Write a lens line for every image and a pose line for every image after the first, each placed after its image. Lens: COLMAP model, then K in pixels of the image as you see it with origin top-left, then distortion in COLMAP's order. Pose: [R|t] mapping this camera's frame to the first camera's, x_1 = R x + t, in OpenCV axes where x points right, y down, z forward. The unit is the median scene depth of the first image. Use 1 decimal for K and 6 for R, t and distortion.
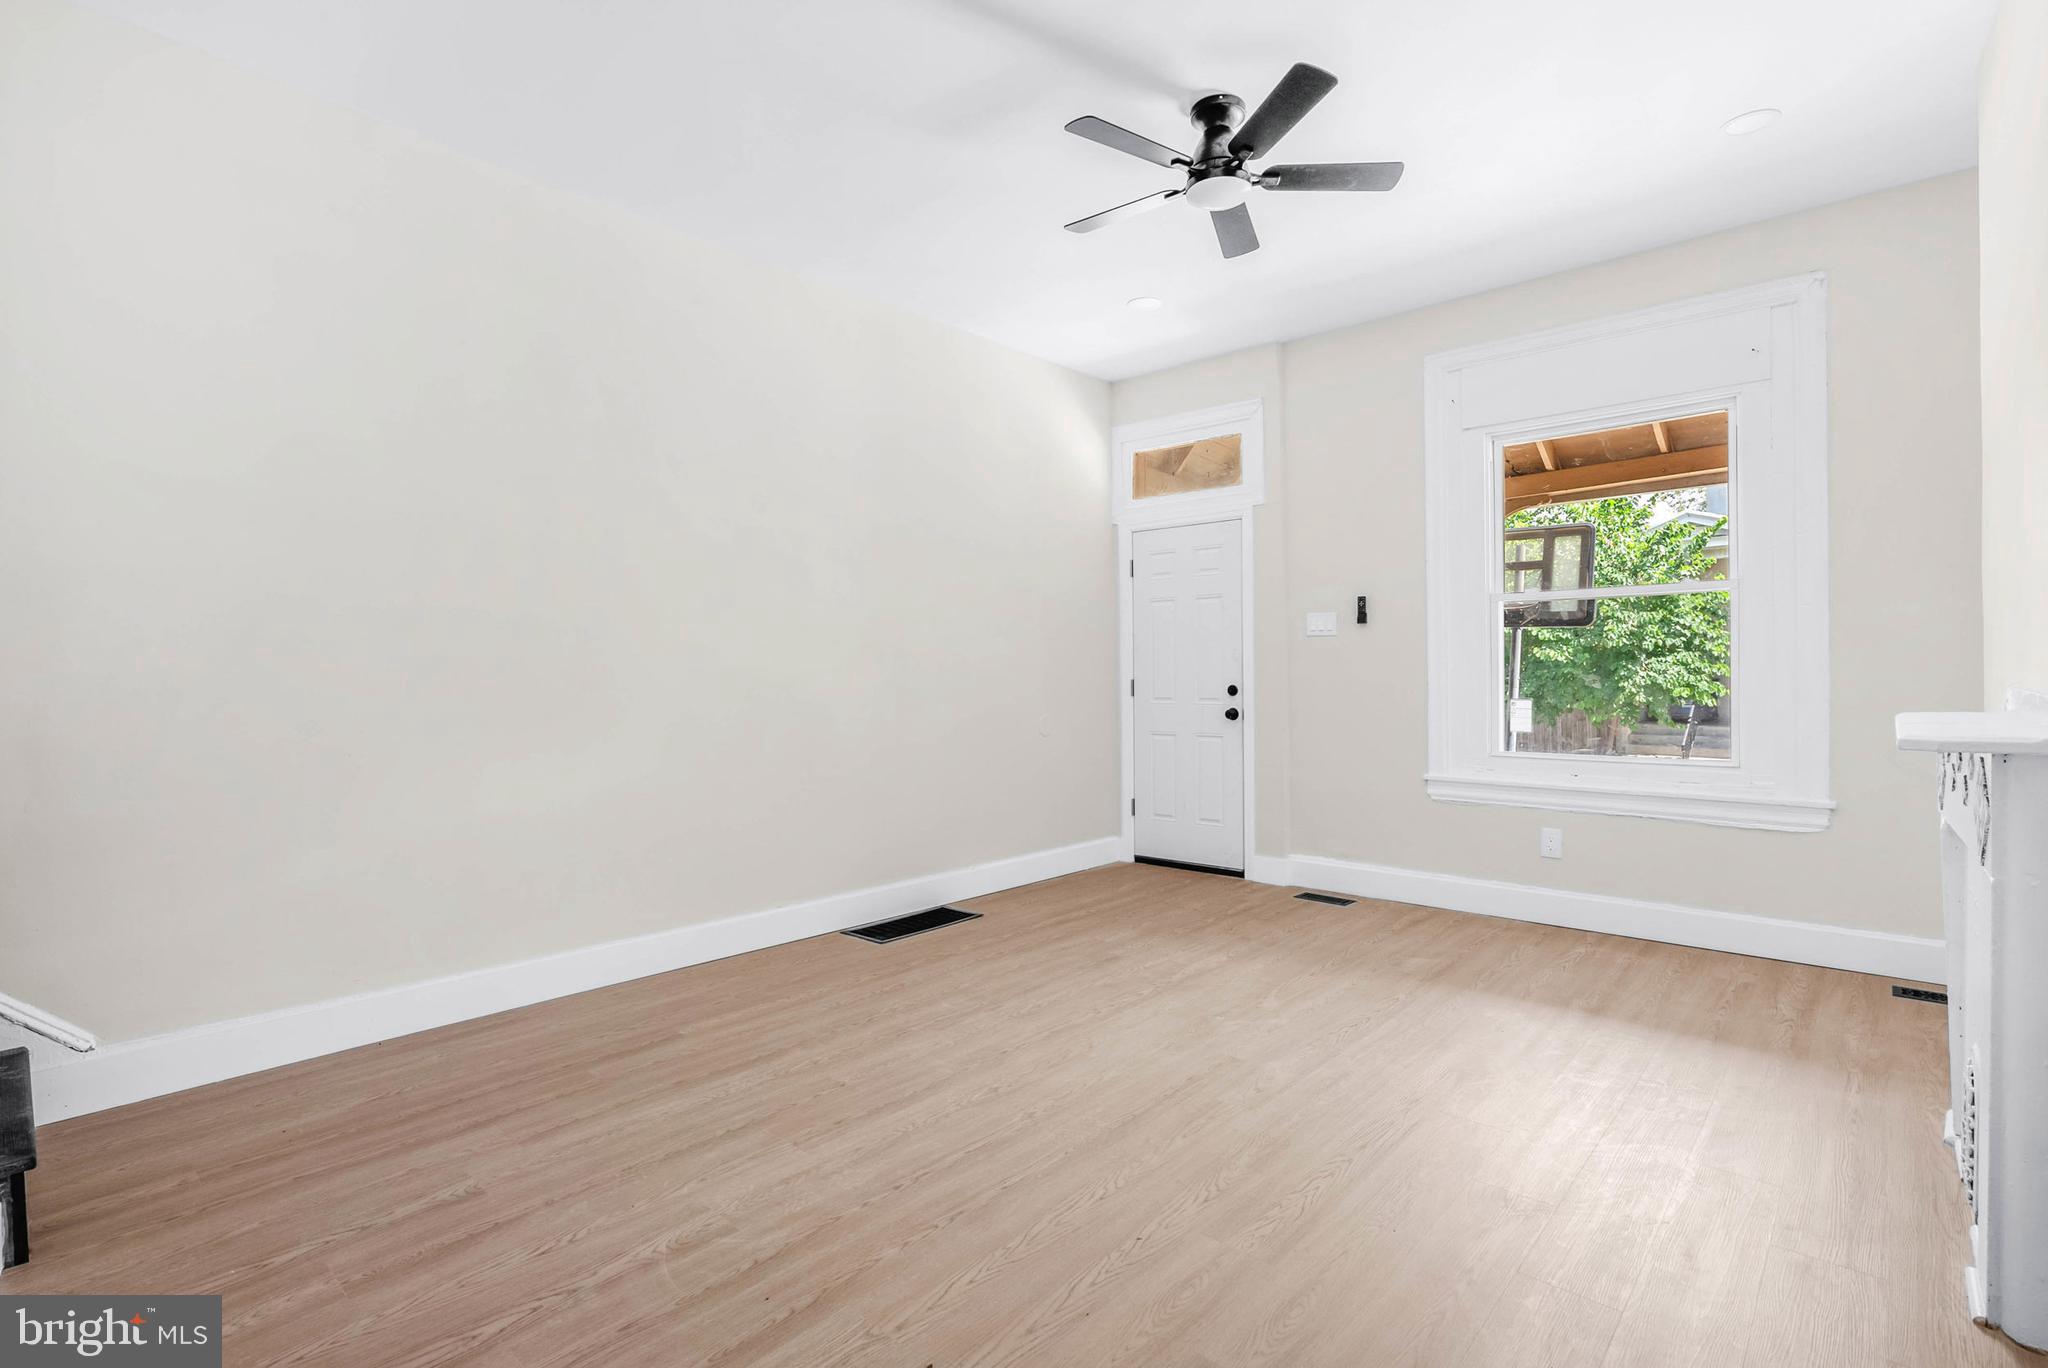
lens RADIAL K [[959.9, 0, 1024.0], [0, 959.9, 684.0], [0, 0, 1]] dist [-0.009737, 0.000285]
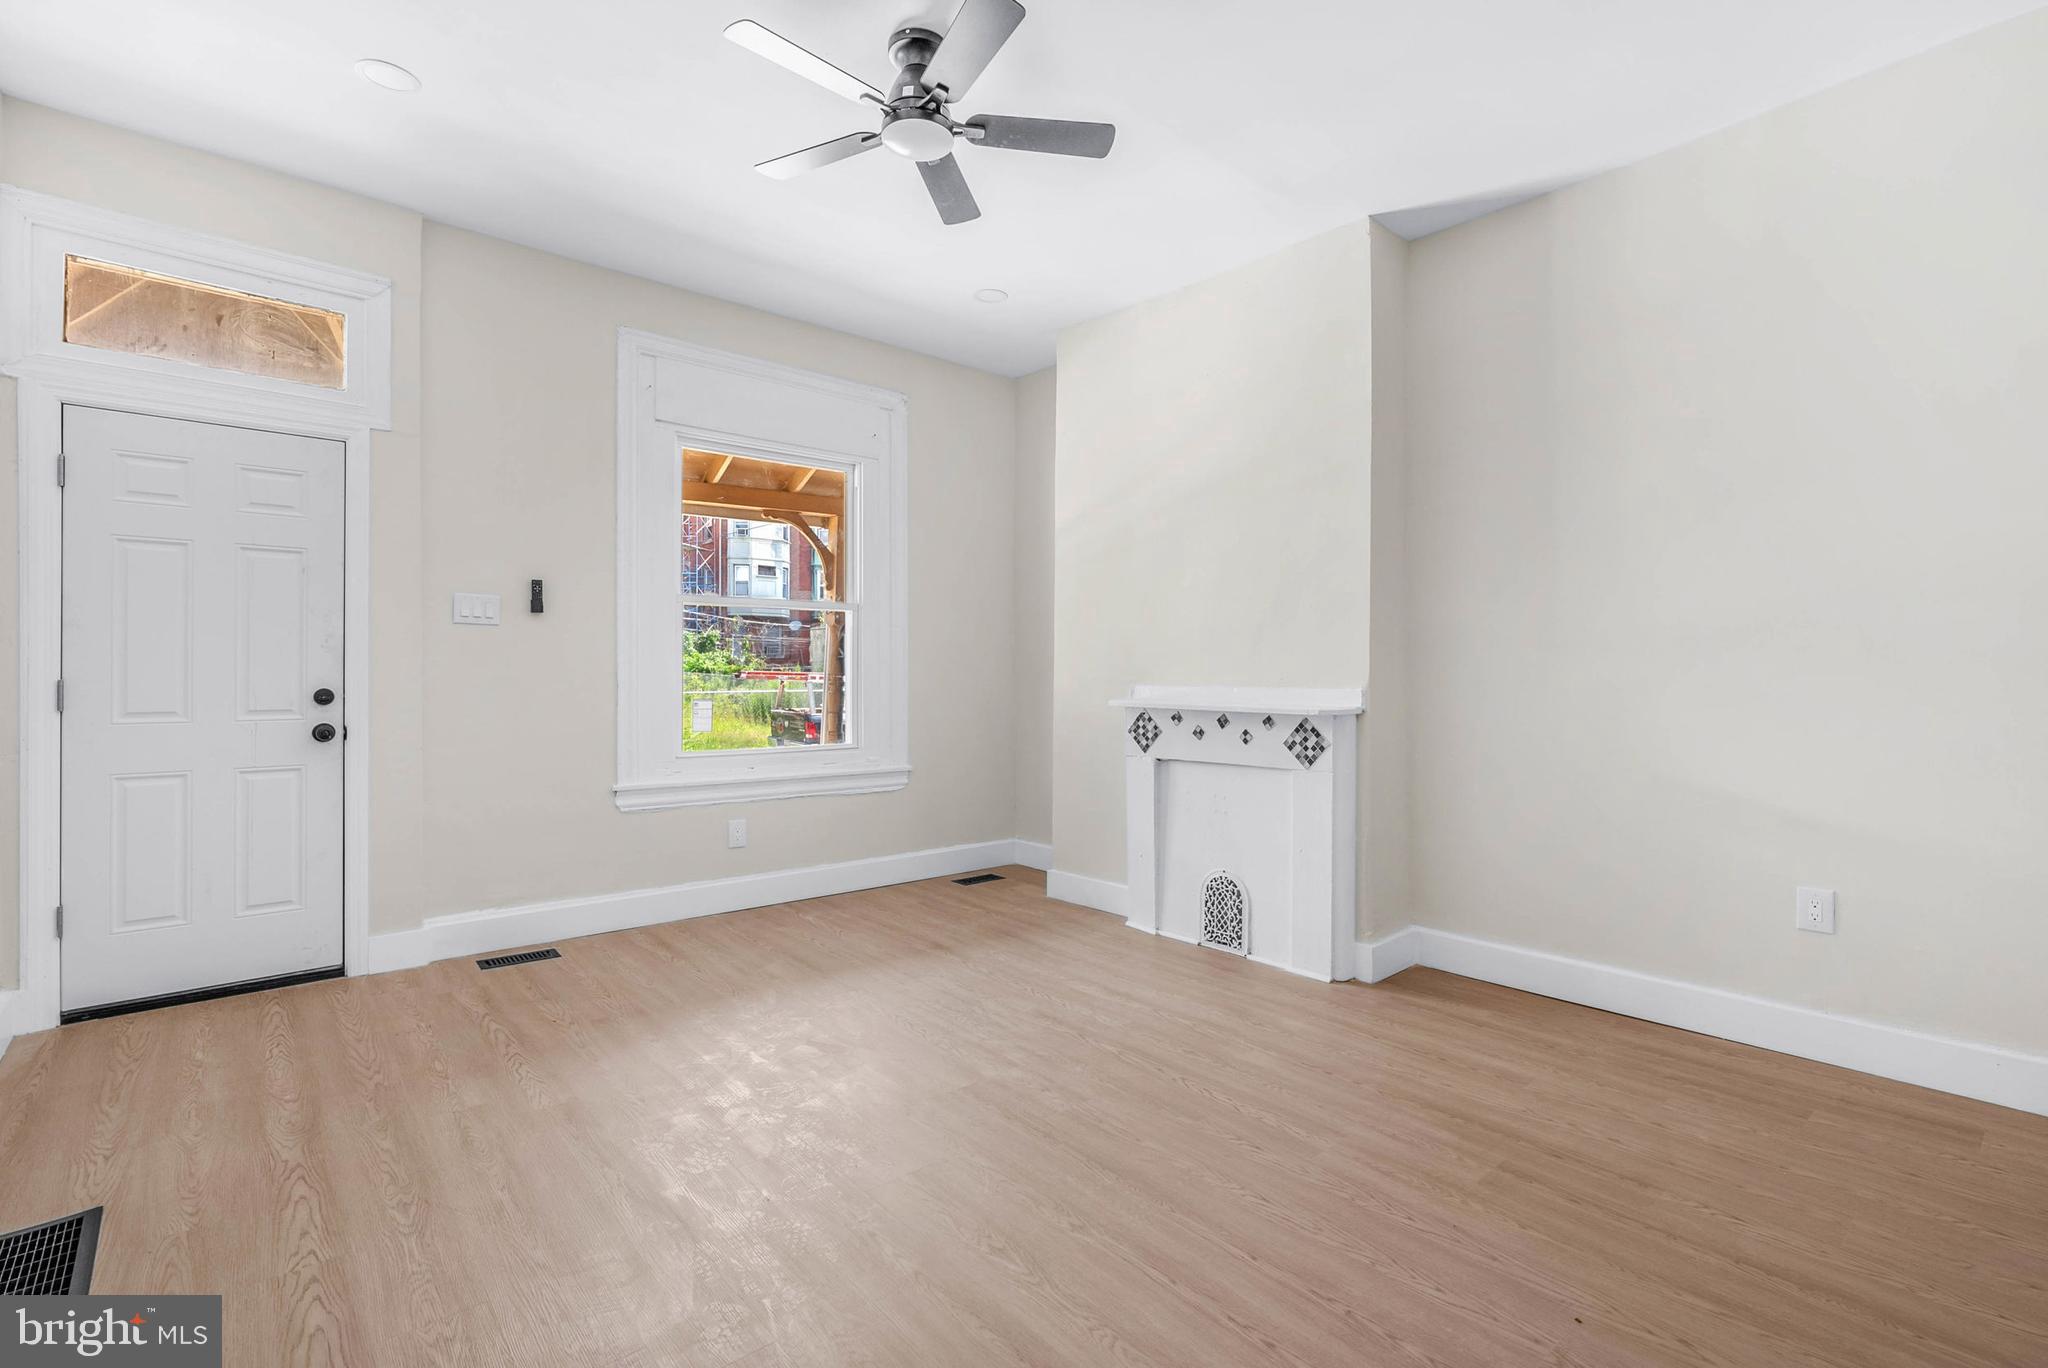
lens RADIAL K [[935.2, 0, 1035.5], [0, 935.2, 669.8], [0, 0, 1]] dist [-0.002625, 0.001296]
pose [[0.114671, 0.010912, 0.993344, -0.524436], [0.002923, 0.999932, -0.011322, -0.004436], [-0.993399, 0.004202, 0.114632, 0.636510]]
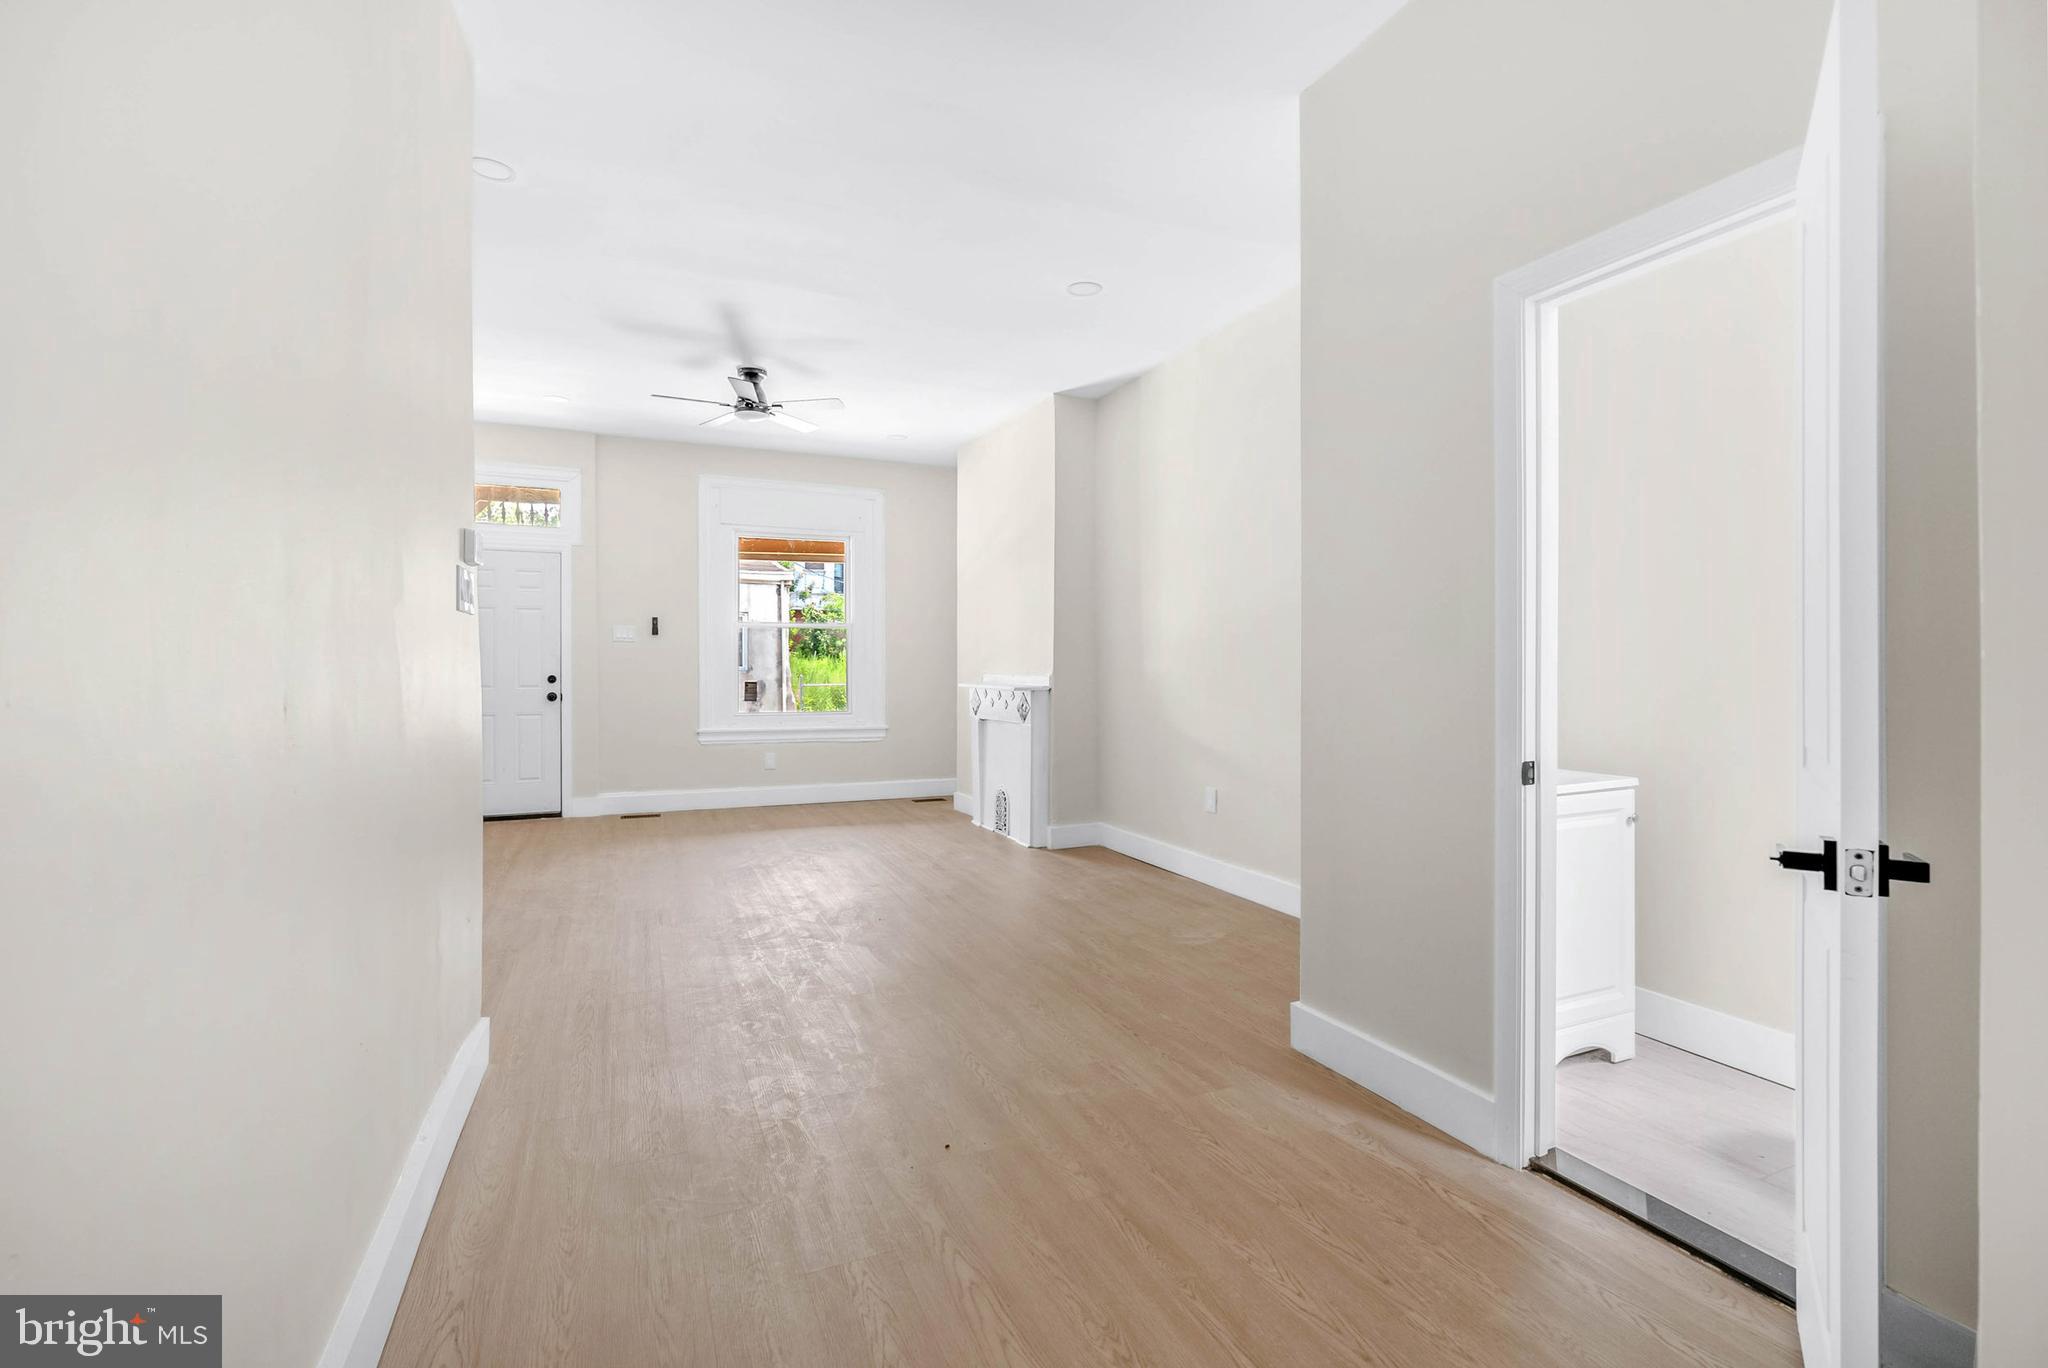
lens RADIAL K [[948.2, 0, 1031.4], [0, 948.2, 661.3], [0, 0, 1]] dist [0.002463, 0.000567]
pose [[0.409946, 0.012178, 0.912029, -1.039938], [0.003426, 0.999883, -0.014891, 0.005671], [-0.912103, 0.009229, 0.409856, -0.229276]]
